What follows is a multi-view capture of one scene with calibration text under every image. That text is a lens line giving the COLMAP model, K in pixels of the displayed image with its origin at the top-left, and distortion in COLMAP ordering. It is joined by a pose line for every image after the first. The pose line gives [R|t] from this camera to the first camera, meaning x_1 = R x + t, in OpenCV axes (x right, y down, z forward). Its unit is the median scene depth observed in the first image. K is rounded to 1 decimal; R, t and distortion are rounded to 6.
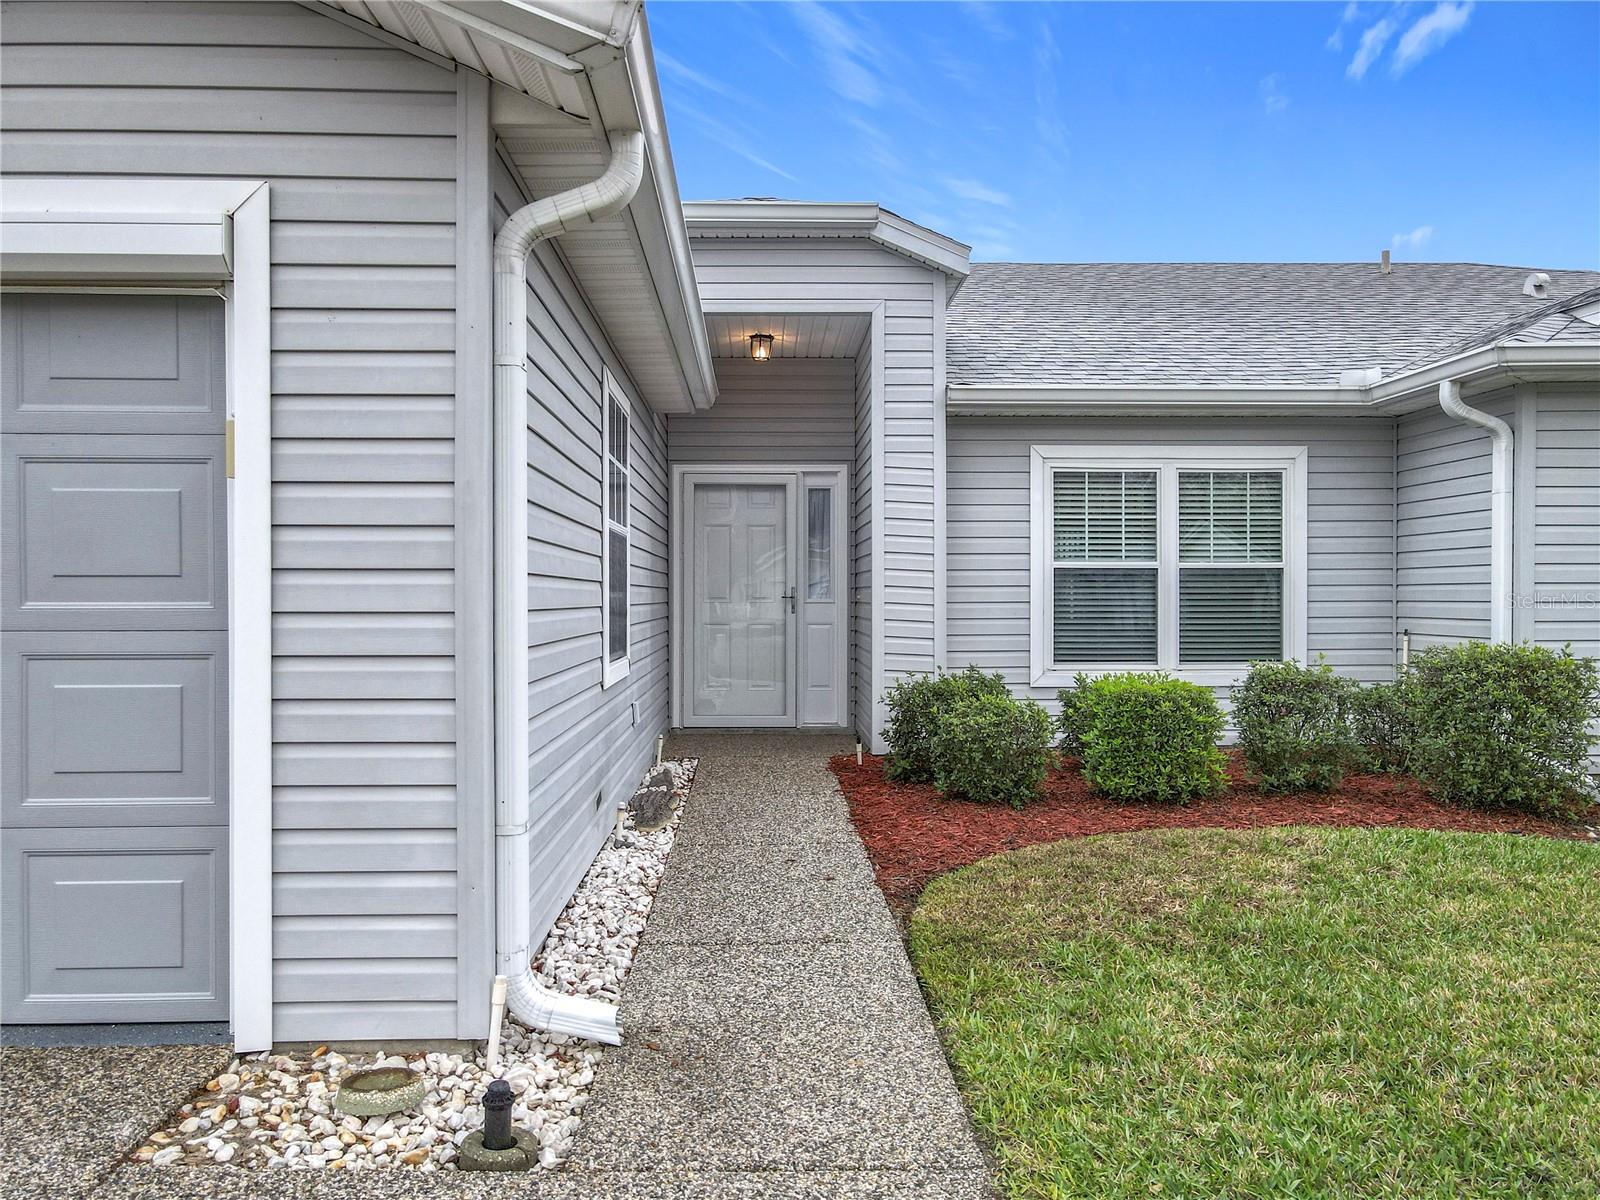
lens RADIAL K [[1184.7, 0, 800.0], [0, 1184.7, 600.0], [0, 0, 1]] dist [-0.005114, -0.000915]
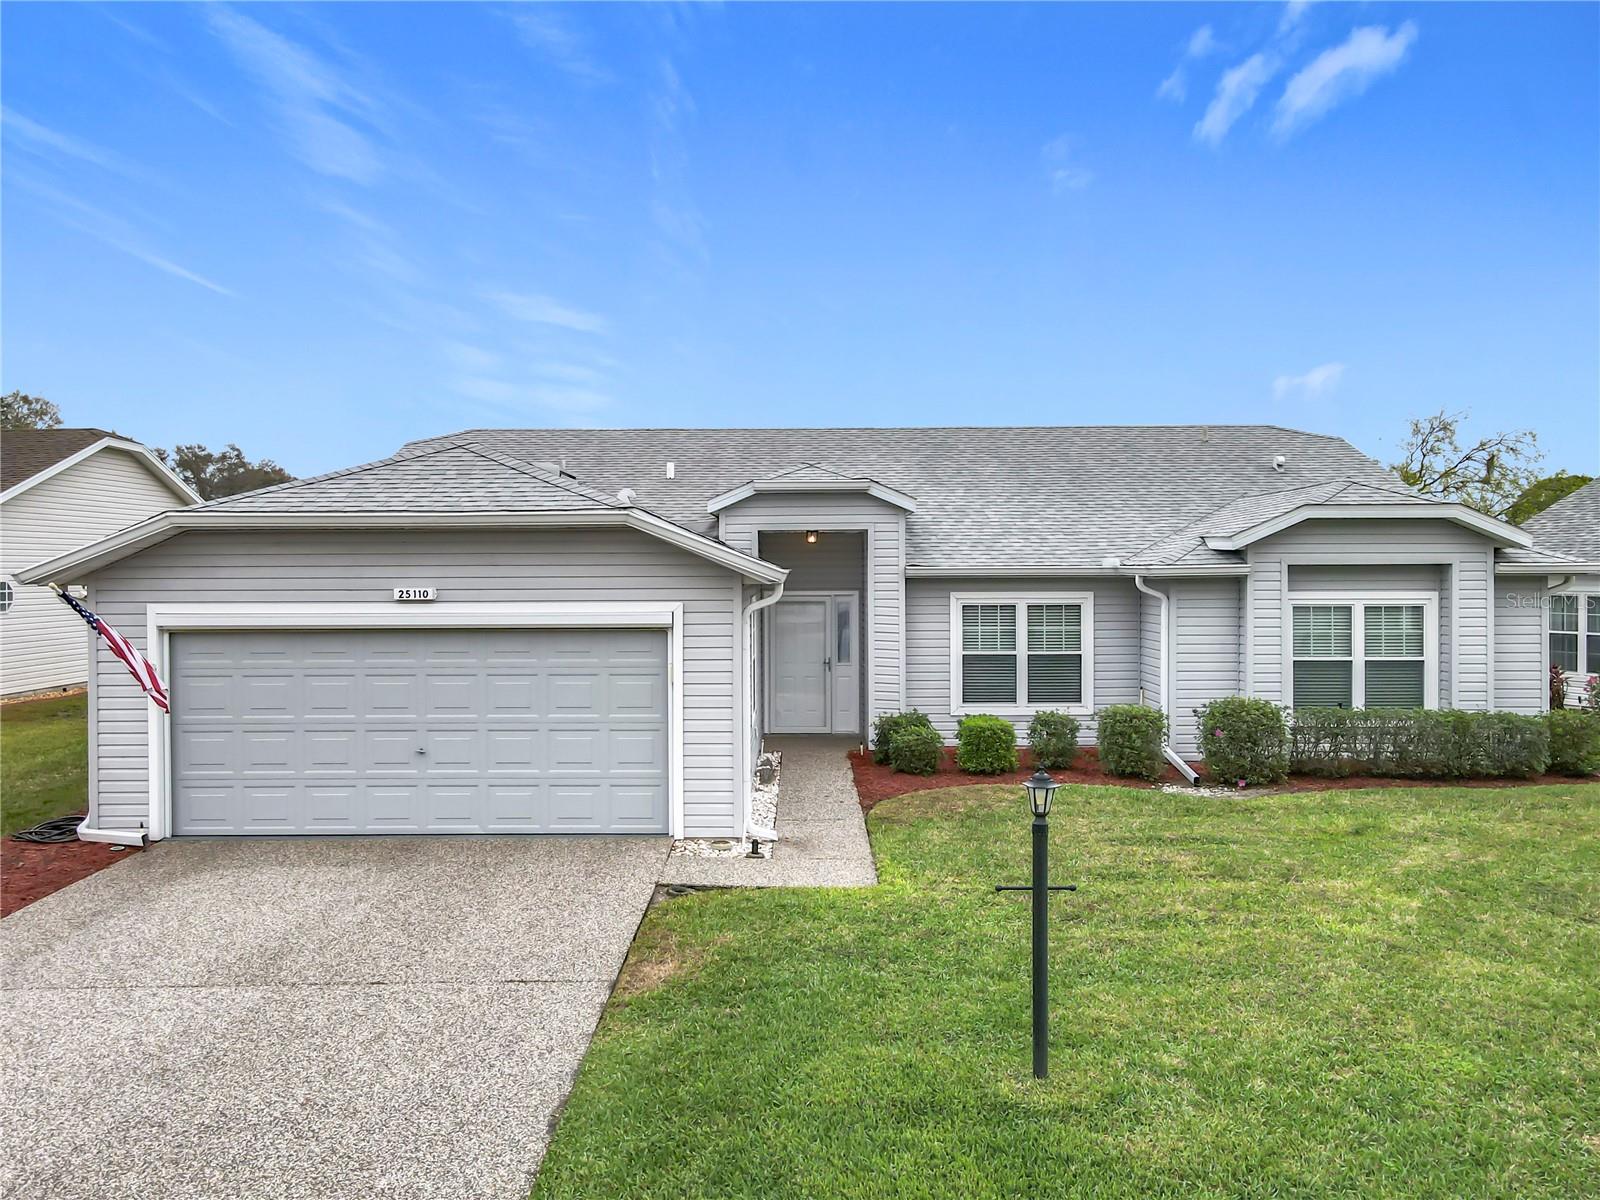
lens RADIAL K [[1159.5, 0, 794.5], [0, 1159.5, 587.3], [0, 0, 1]] dist [0.000263, 0.001514]
pose [[0.999211, -0.002521, -0.039639, 0.014583], [0.002782, 0.999975, 0.006521, -0.161102], [0.039621, -0.006626, 0.999193, -0.981327]]
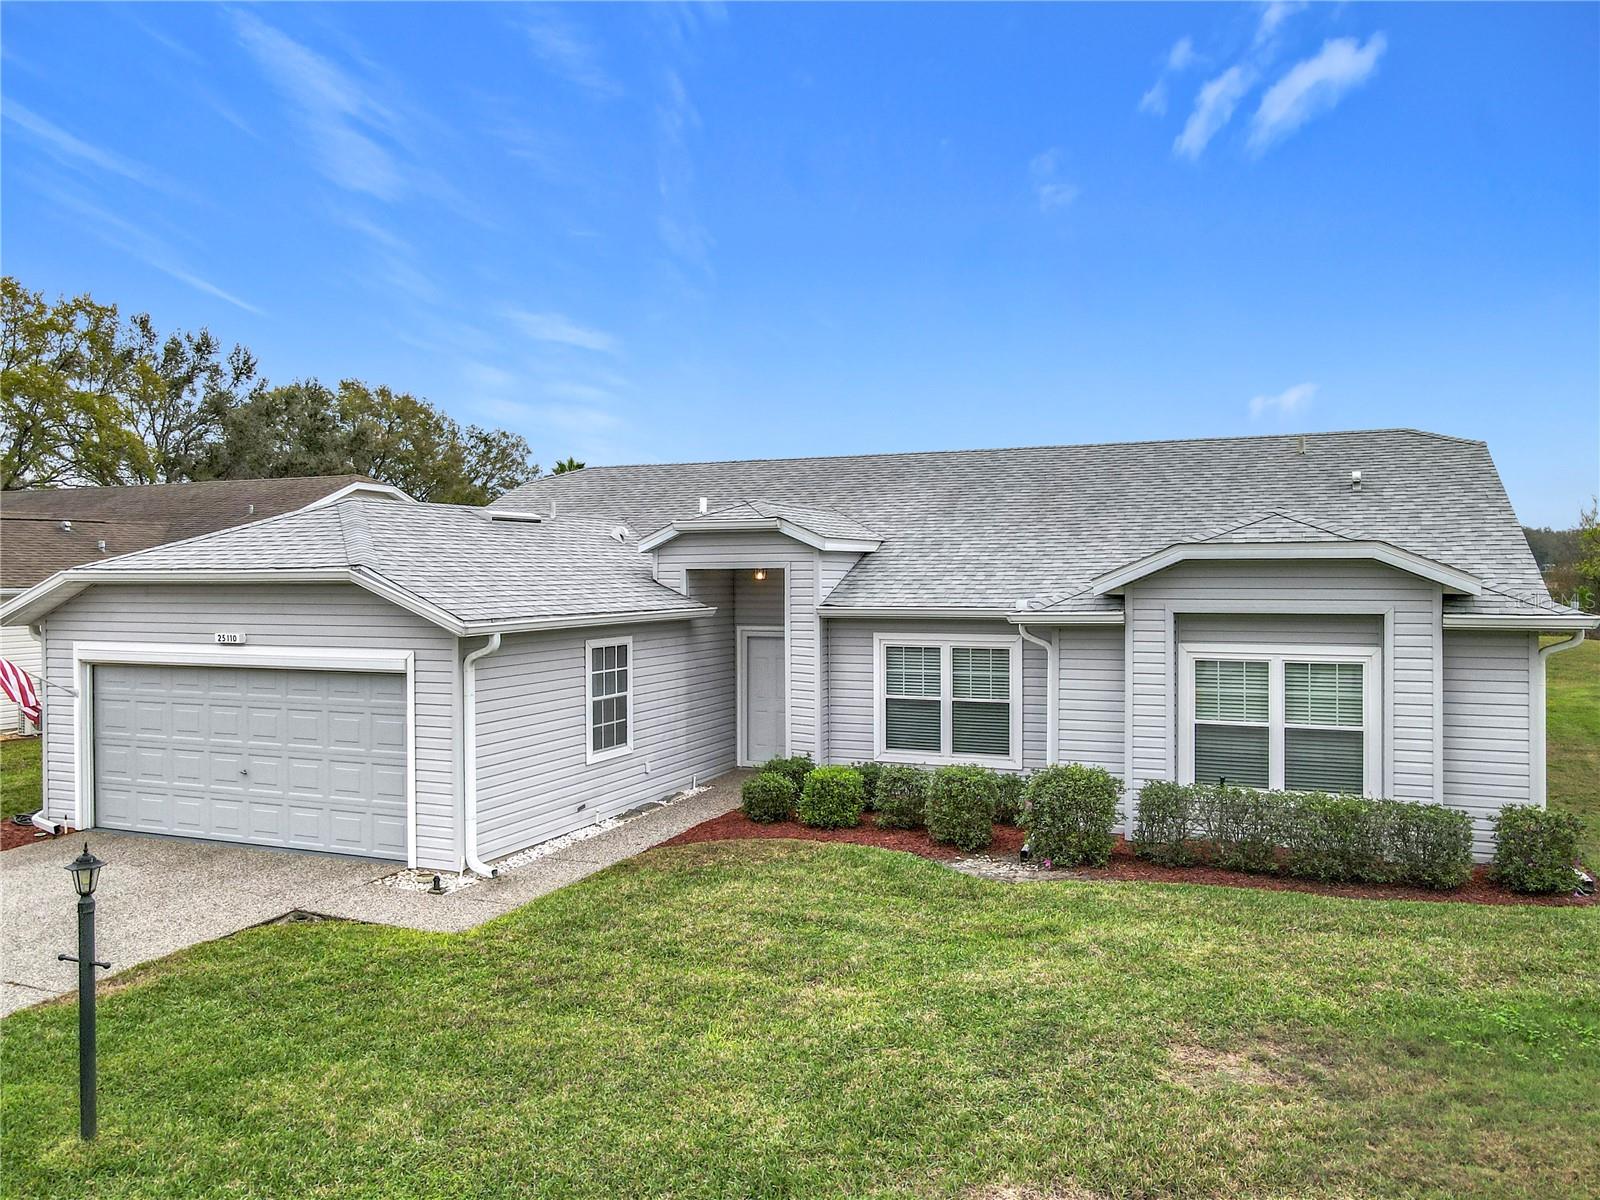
lens RADIAL K [[1151.7, 0, 790.5], [0, 1151.7, 594.0], [0, 0, 1]] dist [0.010957, 0.007122]
pose [[0.911737, 0.003610, -0.410758, 0.878143], [0.000005, 0.999961, 0.008799, -0.220868], [0.410774, -0.008025, 0.911702, -0.768630]]
